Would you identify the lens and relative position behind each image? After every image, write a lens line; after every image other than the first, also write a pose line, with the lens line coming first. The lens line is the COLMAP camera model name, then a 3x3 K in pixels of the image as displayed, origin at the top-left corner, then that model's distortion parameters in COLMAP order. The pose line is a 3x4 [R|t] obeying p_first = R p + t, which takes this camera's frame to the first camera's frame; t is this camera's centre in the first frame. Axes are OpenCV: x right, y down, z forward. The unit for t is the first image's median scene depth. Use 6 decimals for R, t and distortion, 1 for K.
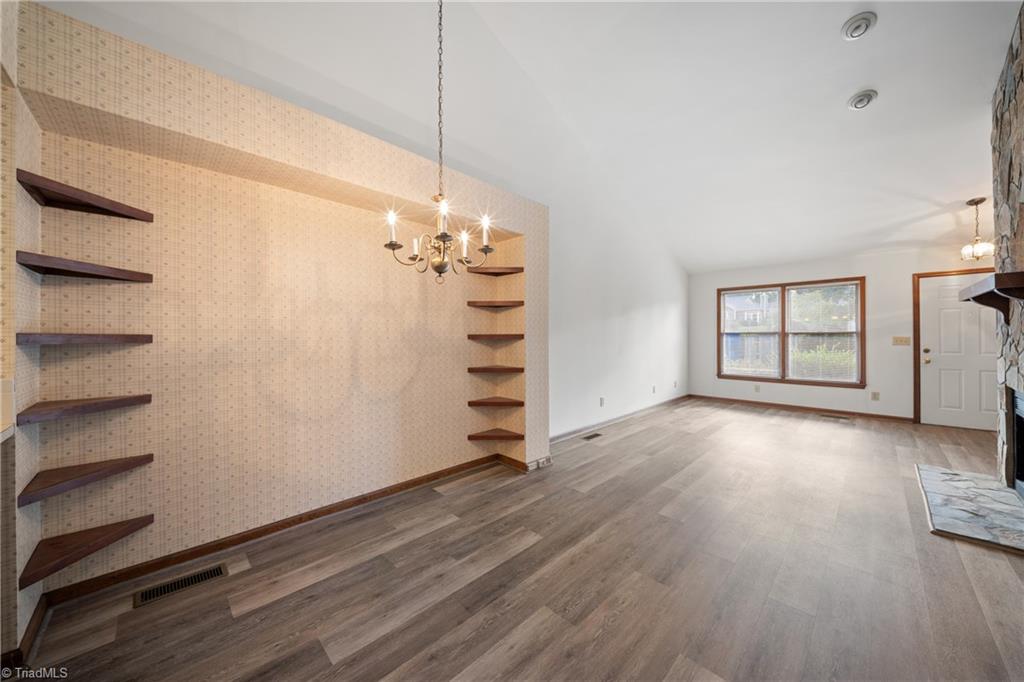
lens RADIAL K [[355.4, 0, 514.2], [0, 355.4, 335.4], [0, 0, 1]] dist [-0.006122, -0.000605]
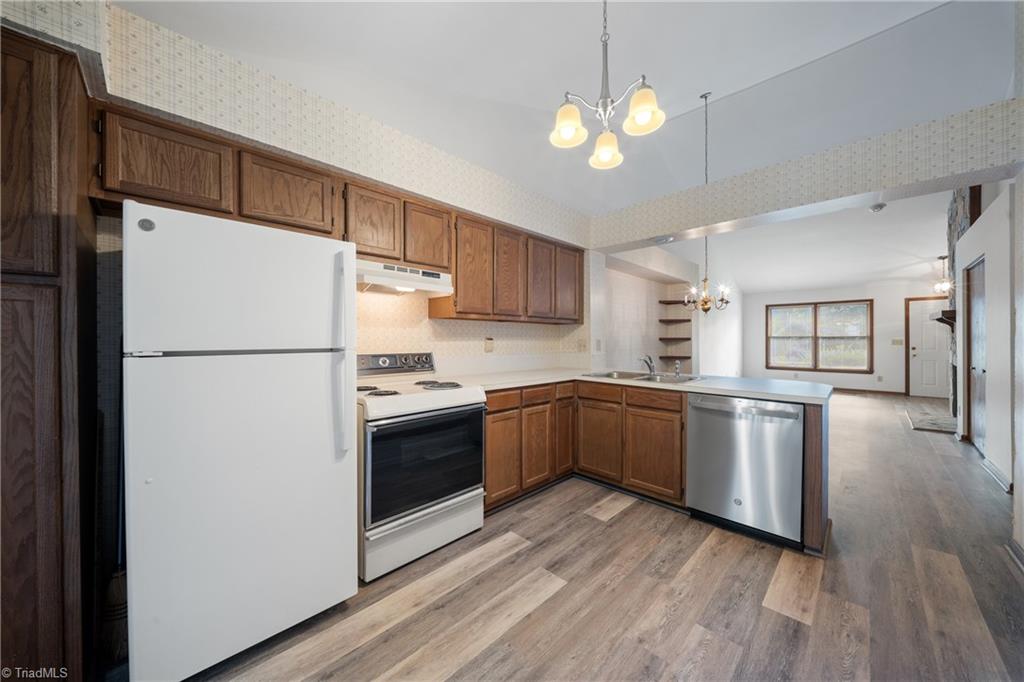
lens RADIAL K [[355.4, 0, 512.0], [0, 355.4, 337.5], [0, 0, 1]] dist [-0.006122, -0.000605]
pose [[0.999978, 0.002754, 0.006089, -0.579941], [-0.002755, 0.999996, 0.000018, -0.000477], [-0.006089, -0.000034, 0.999981, -0.517144]]
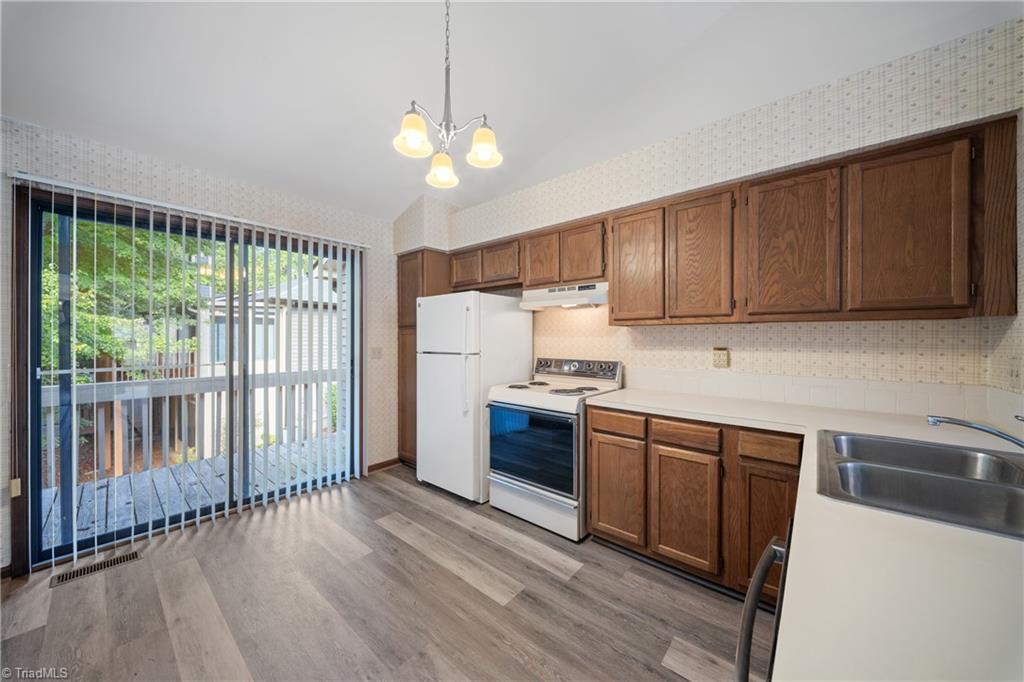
lens RADIAL K [[355.4, 0, 518.1], [0, 355.4, 337.6], [0, 0, 1]] dist [-0.006122, -0.000605]
pose [[0.098416, 0.000251, -0.995145, -0.183632], [0.009448, 0.999955, 0.001187, -0.014678], [0.995100, -0.009519, 0.098409, -0.182825]]
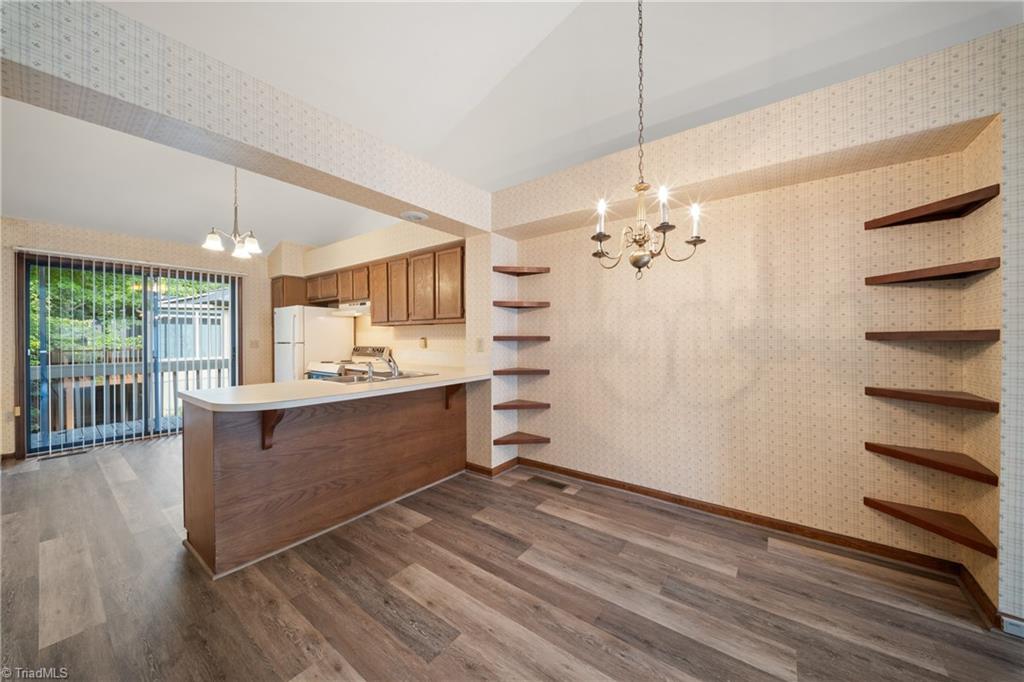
lens RADIAL K [[355.4, 0, 515.6], [0, 355.4, 338.5], [0, 0, 1]] dist [-0.006122, -0.000605]
pose [[0.155593, 0.004071, -0.987813, 0.248195], [0.012288, 0.999906, 0.006057, 0.000096], [0.987745, -0.013081, 0.155528, 0.205595]]
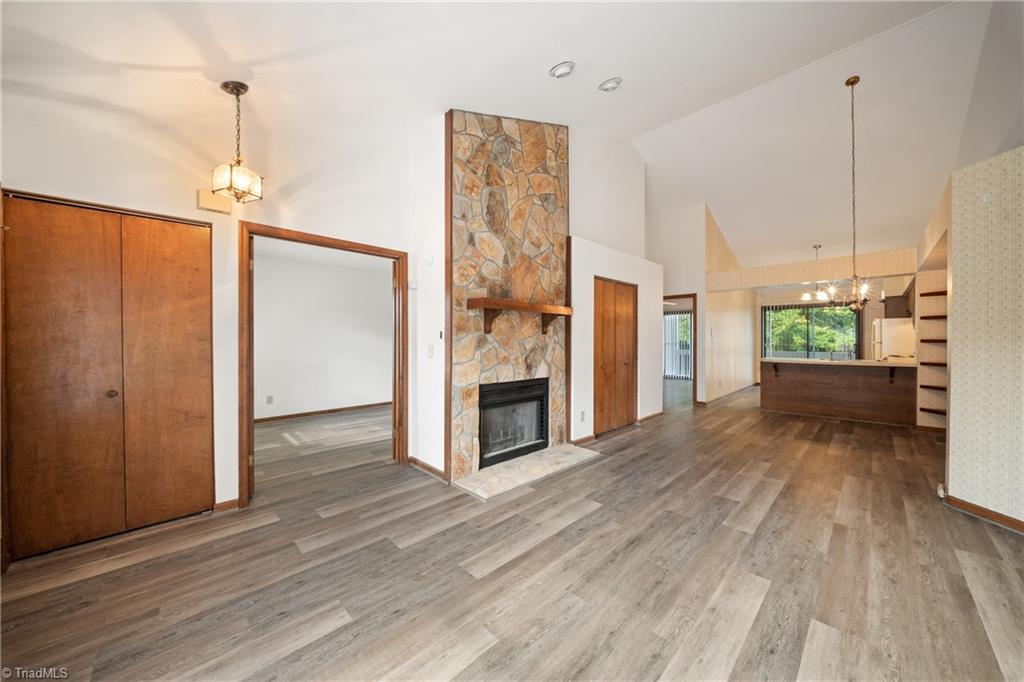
lens RADIAL K [[355.4, 0, 513.1], [0, 355.4, 338.6], [0, 0, 1]] dist [-0.006122, -0.000605]
pose [[-0.999991, 0.003836, 0.001678, 0.708963], [0.003823, 0.999965, -0.007401, -0.000348], [-0.001706, -0.007394, -0.999971, 1.197546]]
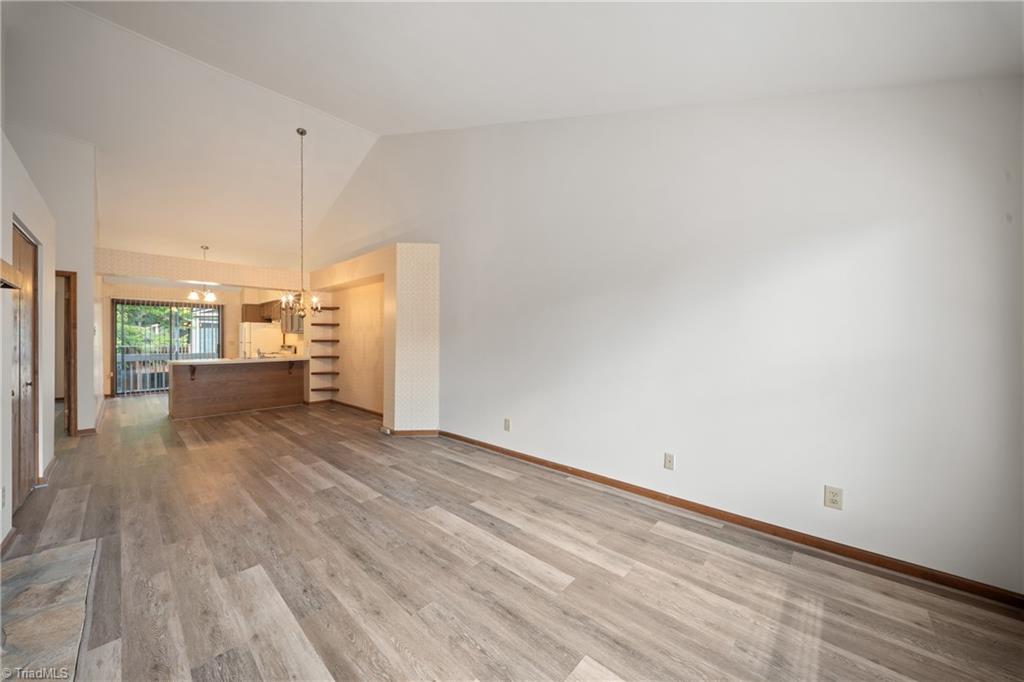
lens RADIAL K [[355.4, 0, 508.1], [0, 355.4, 342.3], [0, 0, 1]] dist [-0.006122, -0.000605]
pose [[0.053894, 0.007119, -0.998521, 0.971001], [0.005904, 0.999955, 0.007448, 0.002531], [0.998529, -0.006296, 0.053850, 0.914542]]
